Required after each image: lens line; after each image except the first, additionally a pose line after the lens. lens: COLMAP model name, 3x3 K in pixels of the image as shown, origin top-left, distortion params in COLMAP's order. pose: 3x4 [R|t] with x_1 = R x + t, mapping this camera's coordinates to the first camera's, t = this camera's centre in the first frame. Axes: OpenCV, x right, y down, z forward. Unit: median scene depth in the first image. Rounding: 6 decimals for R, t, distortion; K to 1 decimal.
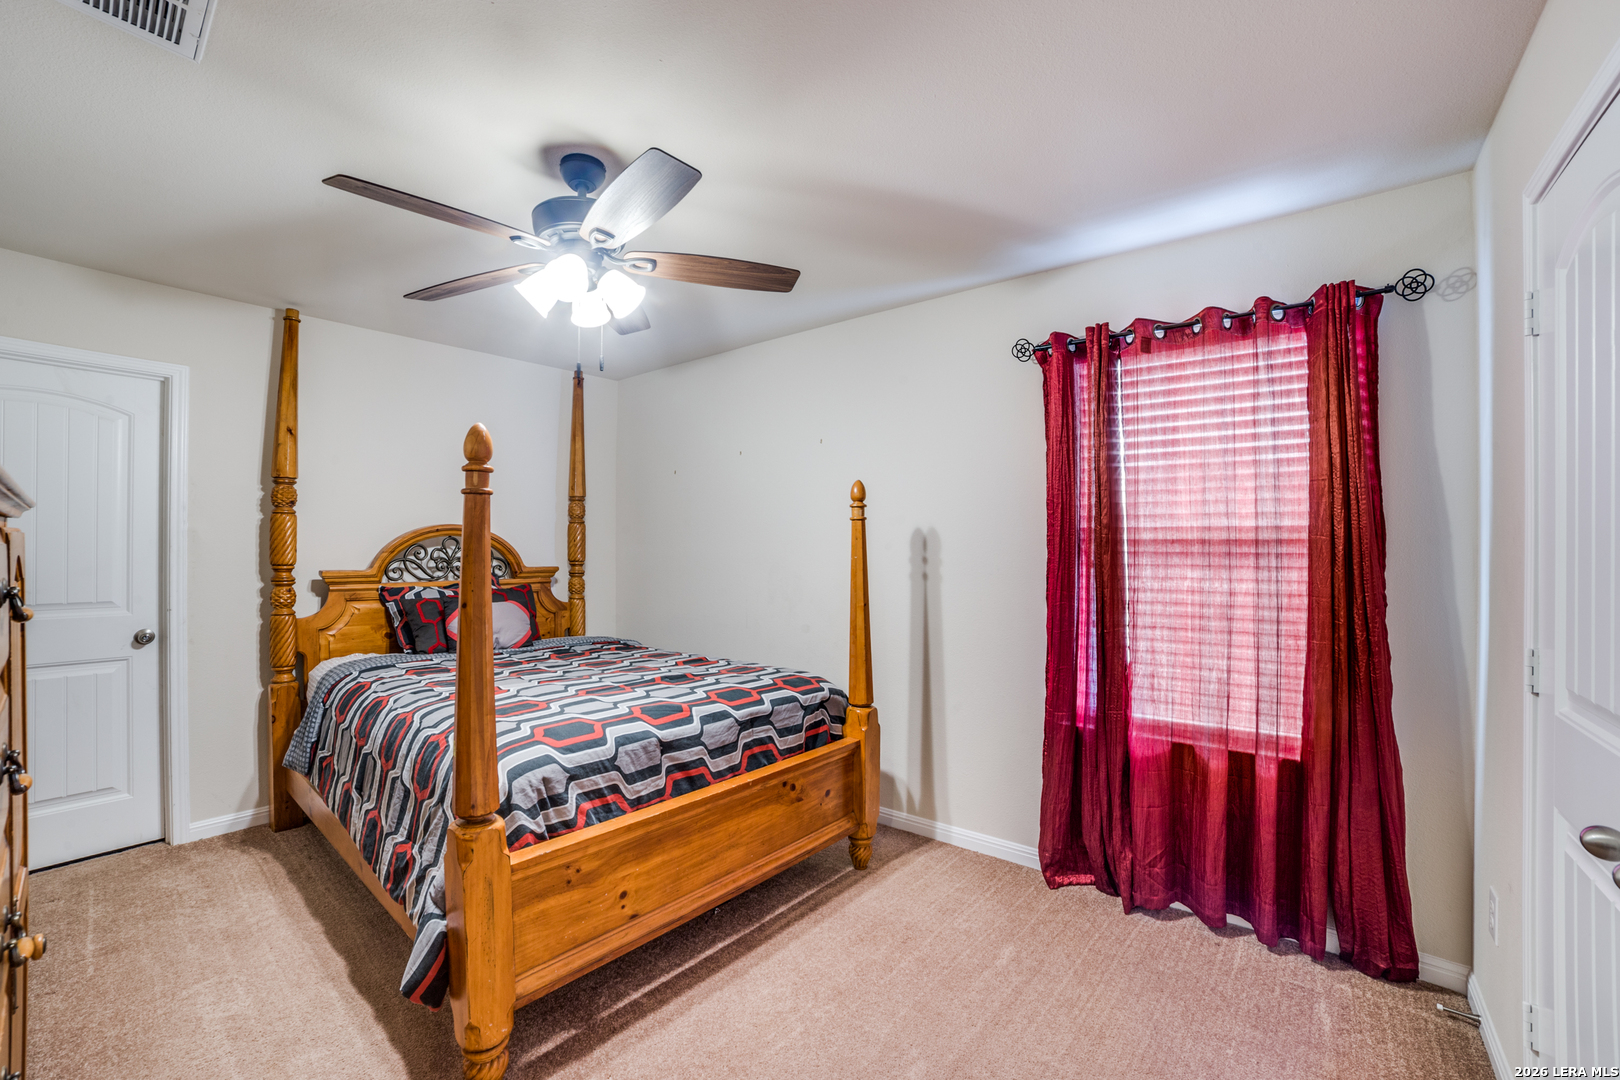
lens RADIAL K [[672.5, 0, 815.4], [0, 672.5, 538.9], [0, 0, 1]] dist [-0.053984, 0.004582]
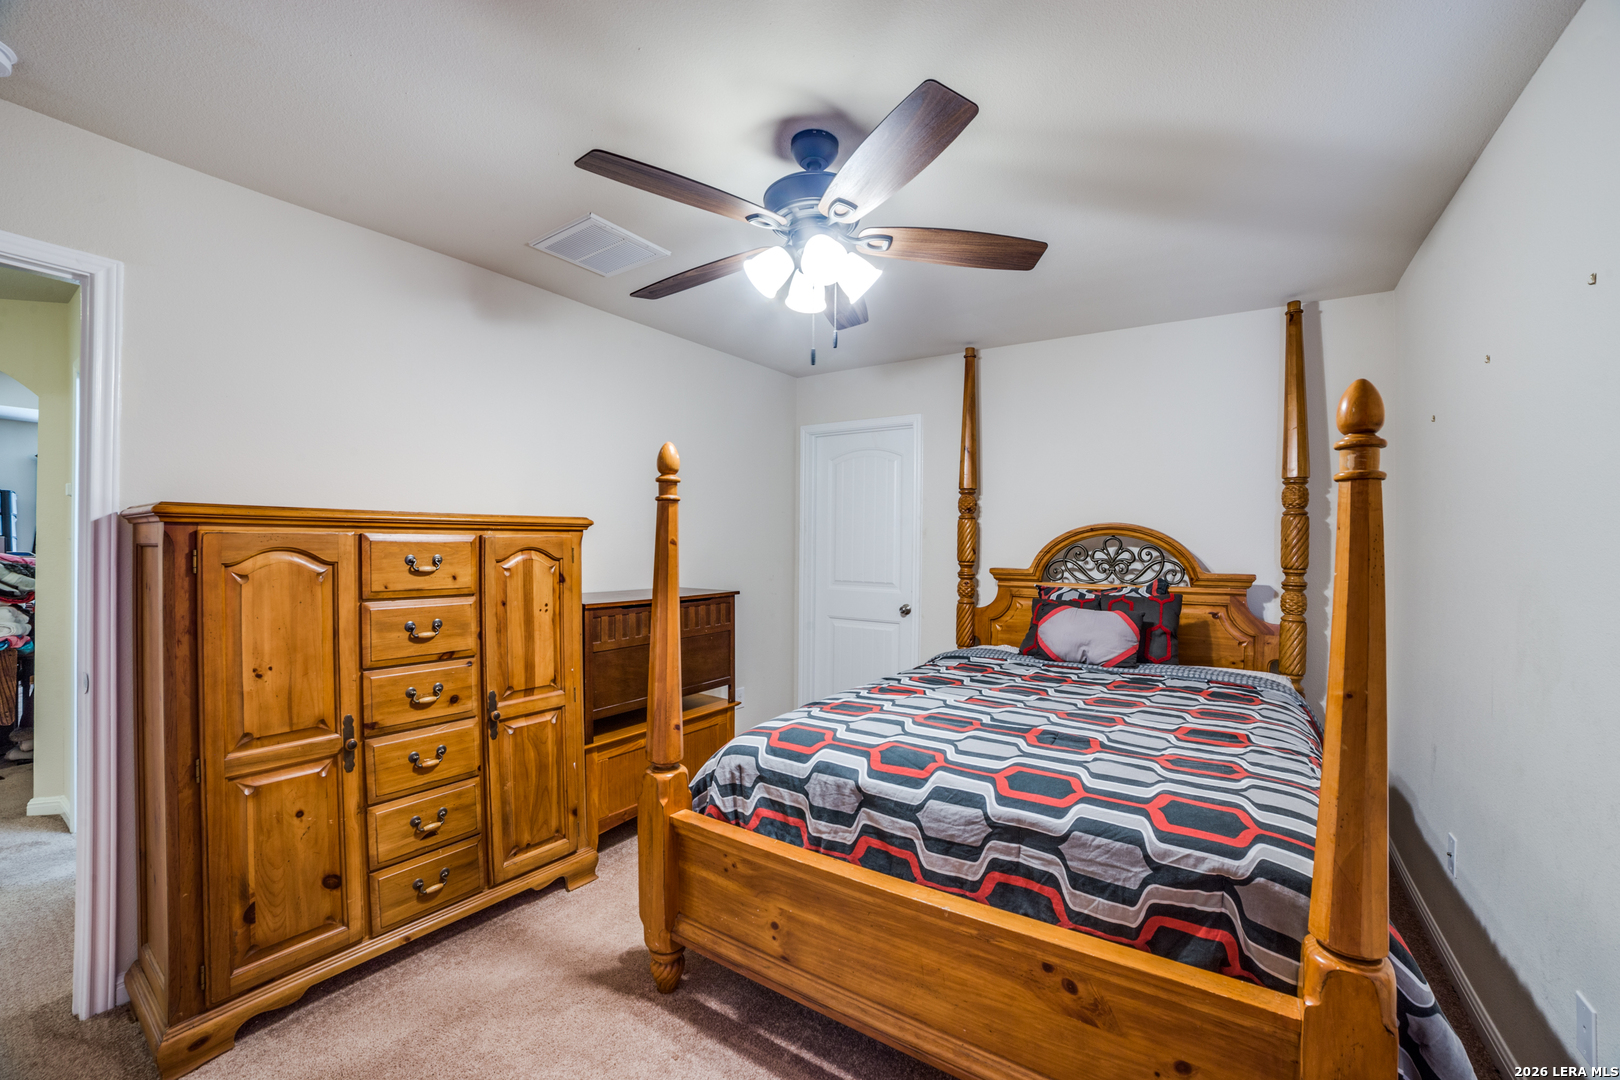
lens RADIAL K [[672.5, 0, 819.5], [0, 672.5, 543.7], [0, 0, 1]] dist [-0.053984, 0.004582]
pose [[0.093765, -0.002418, -0.995591, 0.488919], [0.009204, 0.999956, -0.001561, 0.007147], [0.995552, -0.009017, 0.093783, 0.758153]]
